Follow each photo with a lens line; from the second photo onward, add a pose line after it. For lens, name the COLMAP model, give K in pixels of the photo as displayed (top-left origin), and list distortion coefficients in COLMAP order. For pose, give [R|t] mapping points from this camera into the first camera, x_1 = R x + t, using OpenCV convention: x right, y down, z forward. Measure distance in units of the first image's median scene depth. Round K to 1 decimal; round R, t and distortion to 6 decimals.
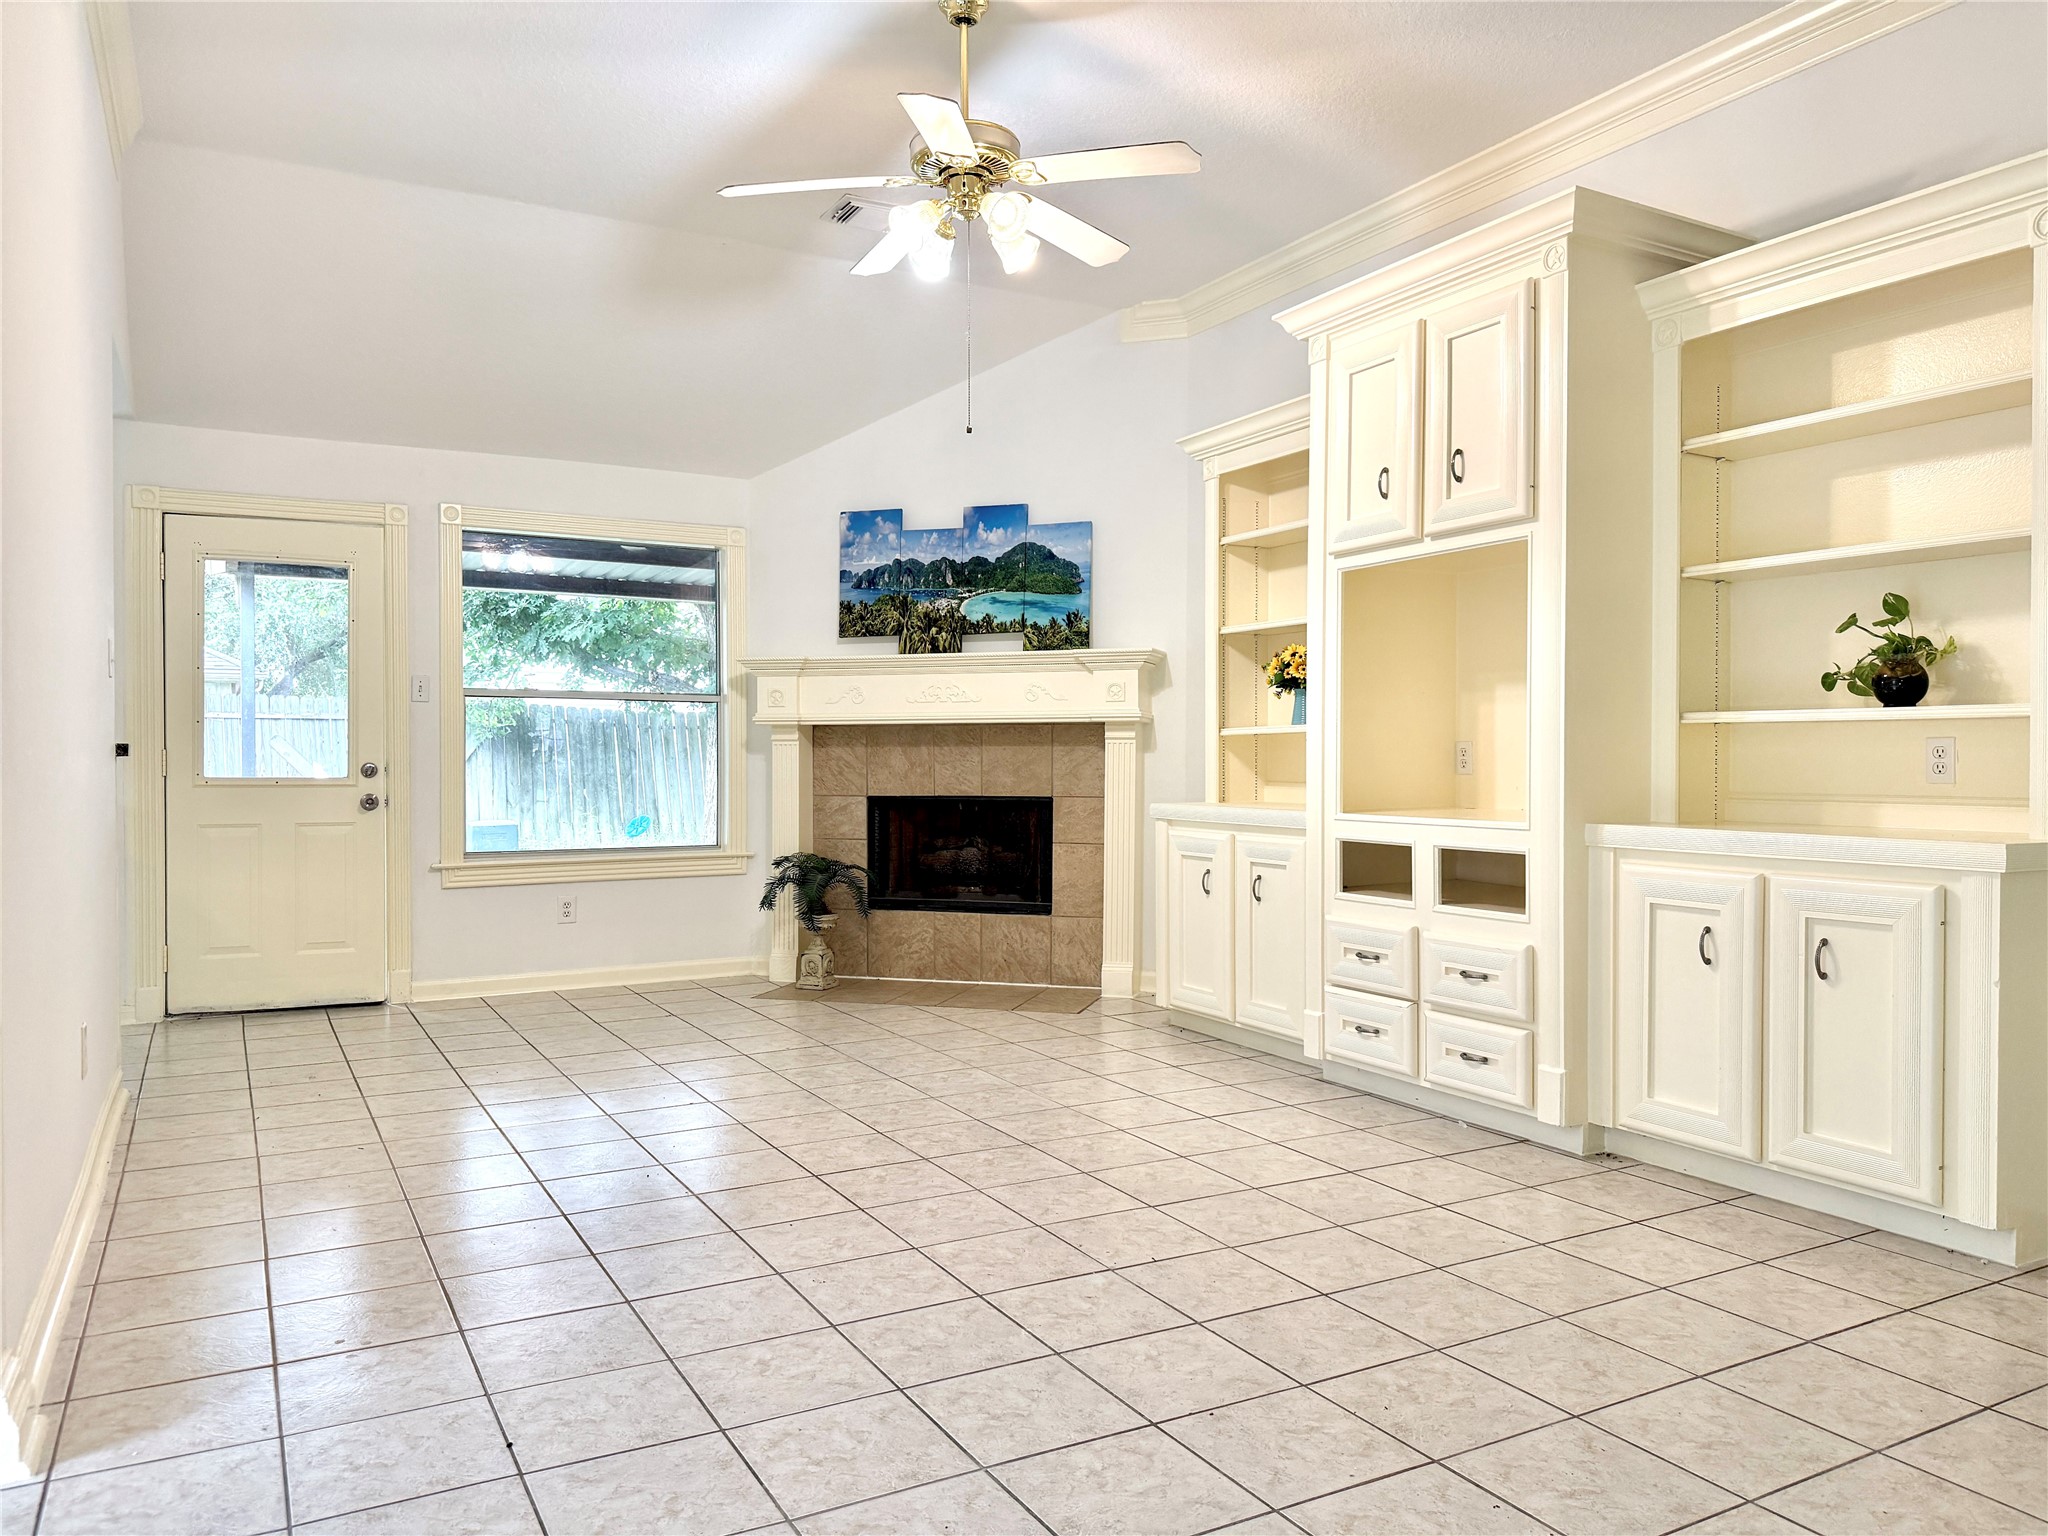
lens RADIAL K [[1437.4, 0, 991.1], [0, 1437.4, 775.6], [0, 0, 1]] dist [0.051602, -0.061591]
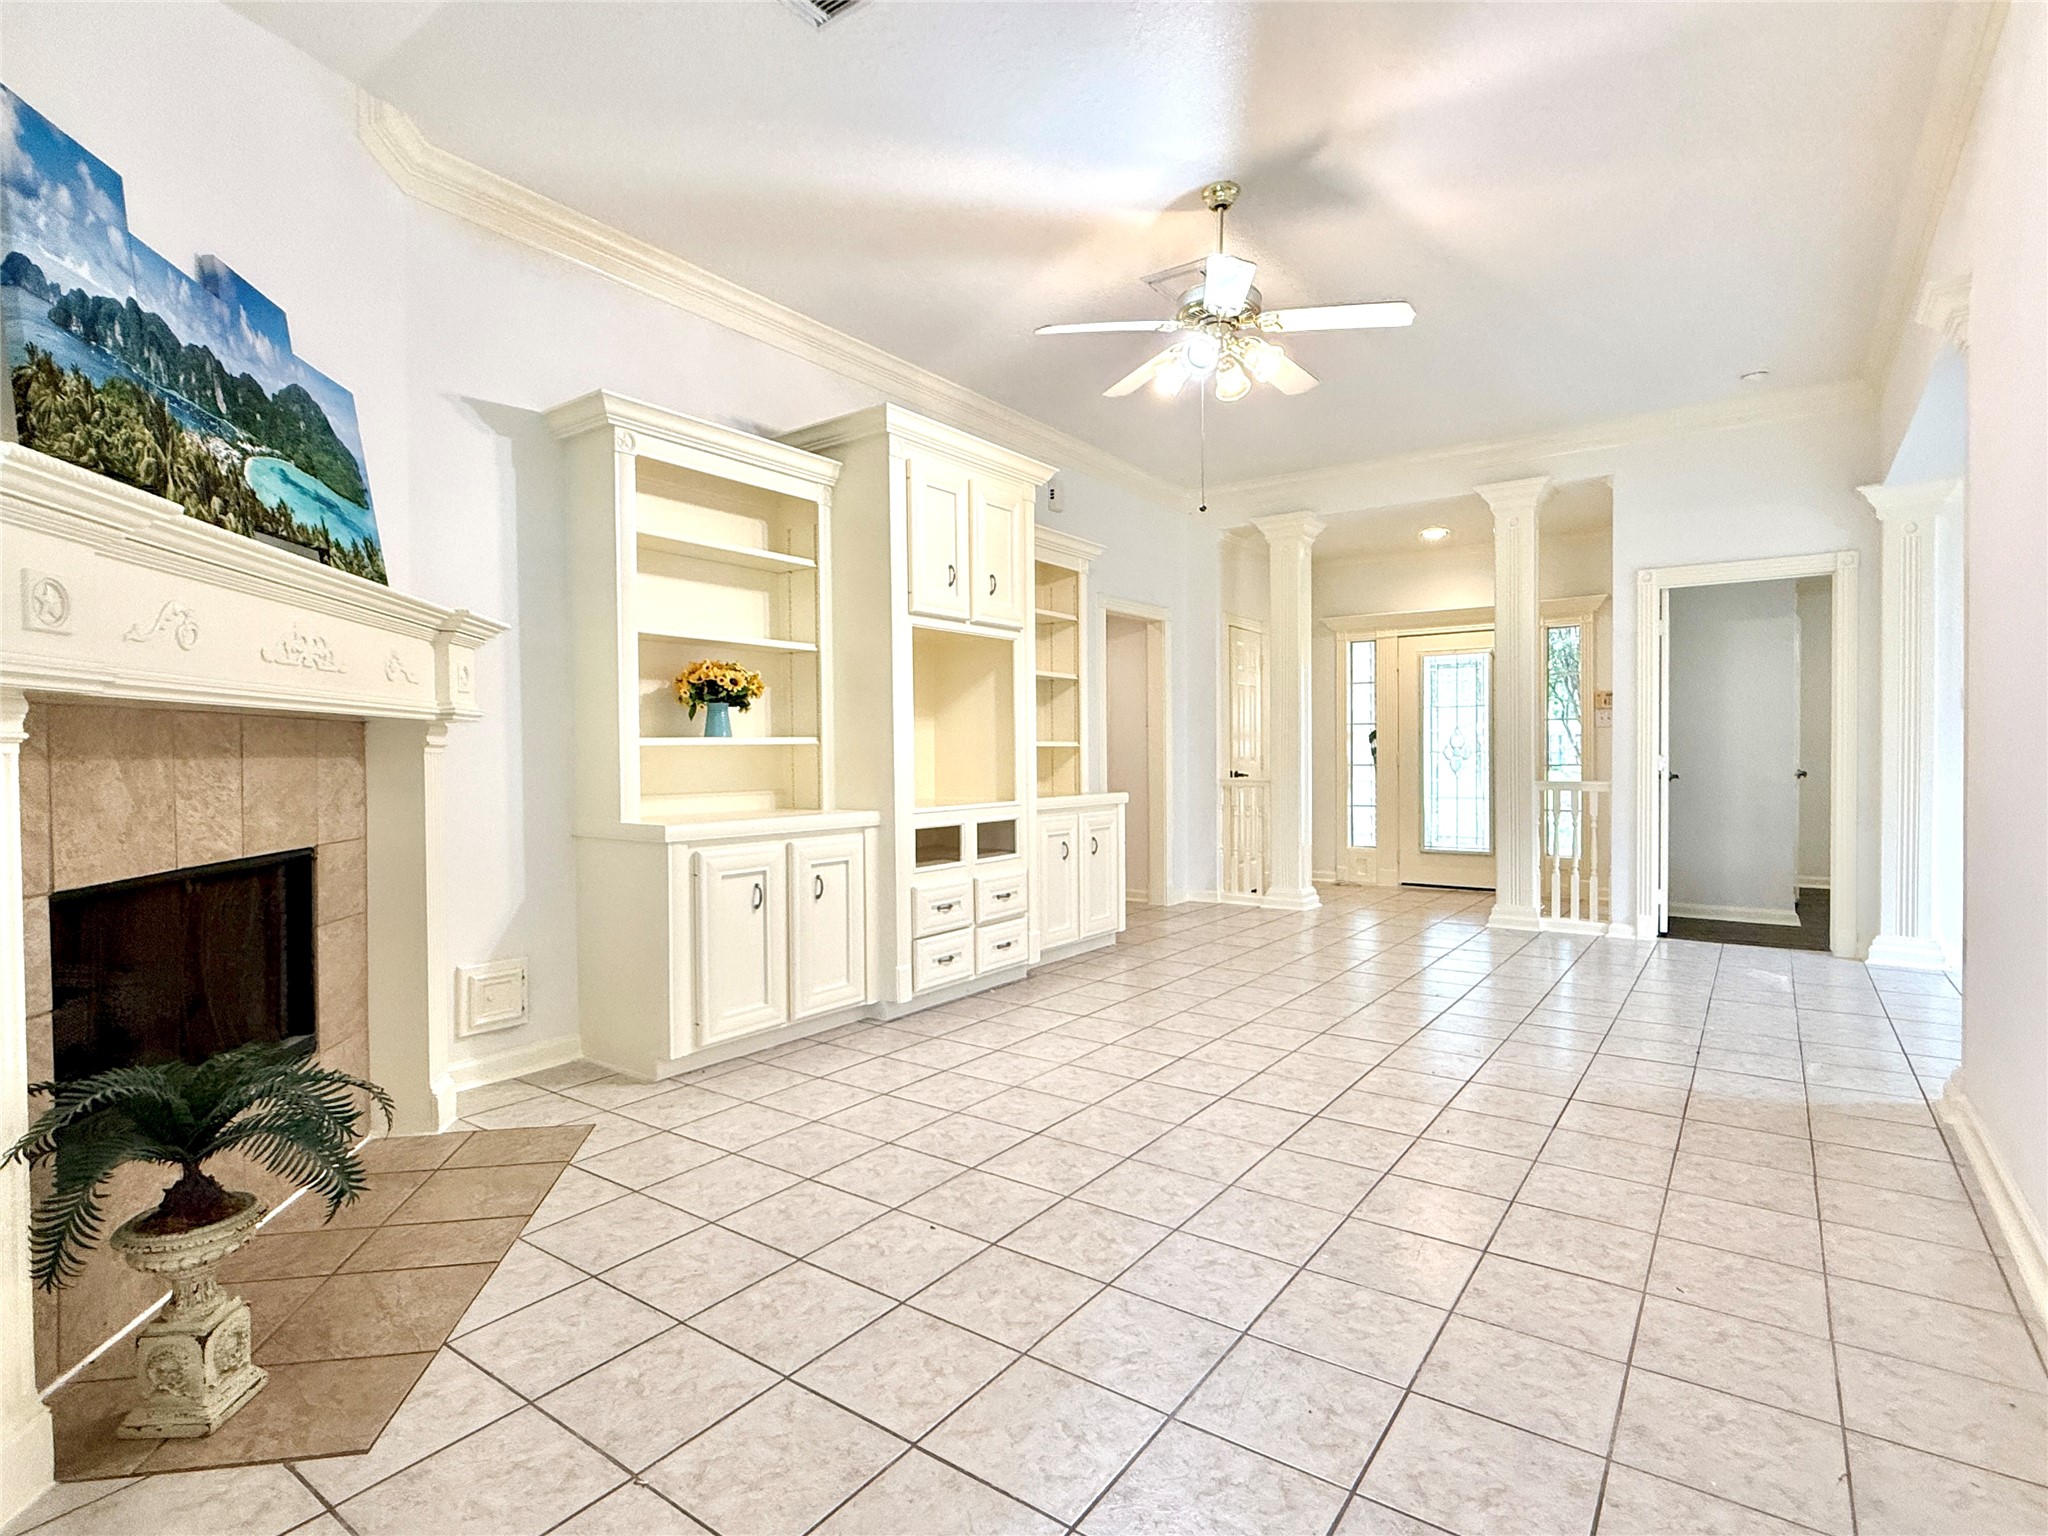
lens RADIAL K [[1026.9, 0, 1035.3], [0, 1026.9, 774.0], [0, 0, 1]] dist [0.001616, 0.000726]
pose [[-0.458220, -0.014752, 0.888717, -0.696845], [0.017338, 0.999524, 0.025531, -0.030090], [-0.888670, 0.027107, -0.457746, 1.432069]]
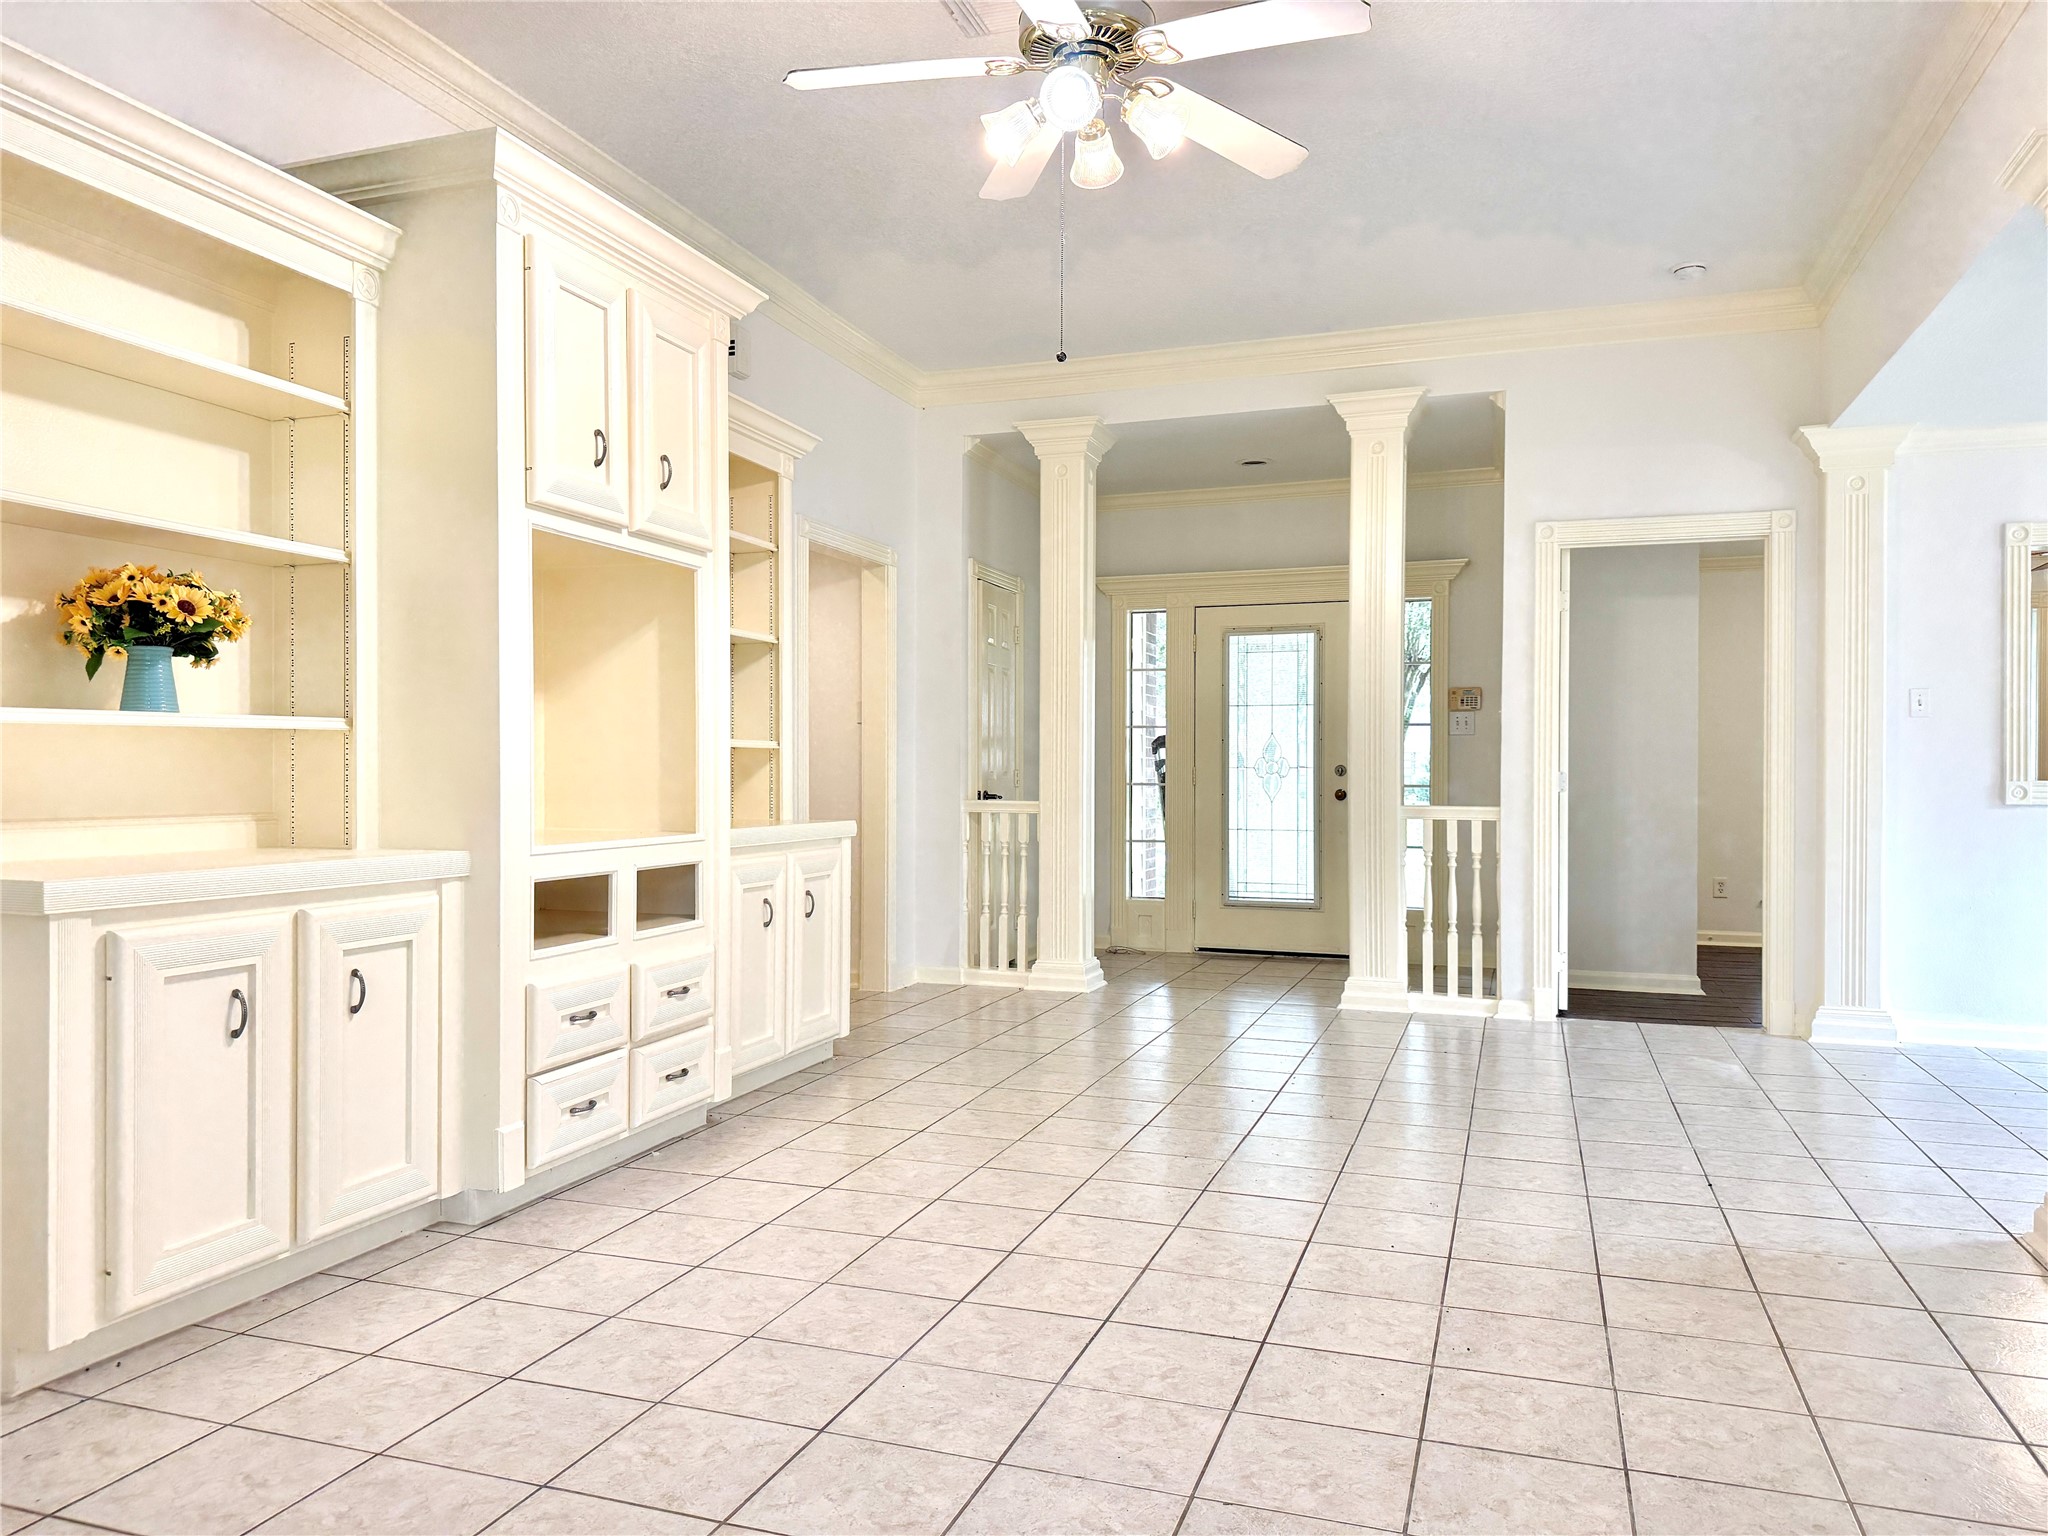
lens RADIAL K [[1437.4, 0, 1035.5], [0, 1437.4, 773.7], [0, 0, 1]] dist [0.051602, -0.061591]
pose [[-0.692287, -0.004711, 0.721607, -0.528373], [0.004380, 0.999933, 0.010730, -0.020545], [-0.721609, 0.010589, -0.692220, 1.435483]]
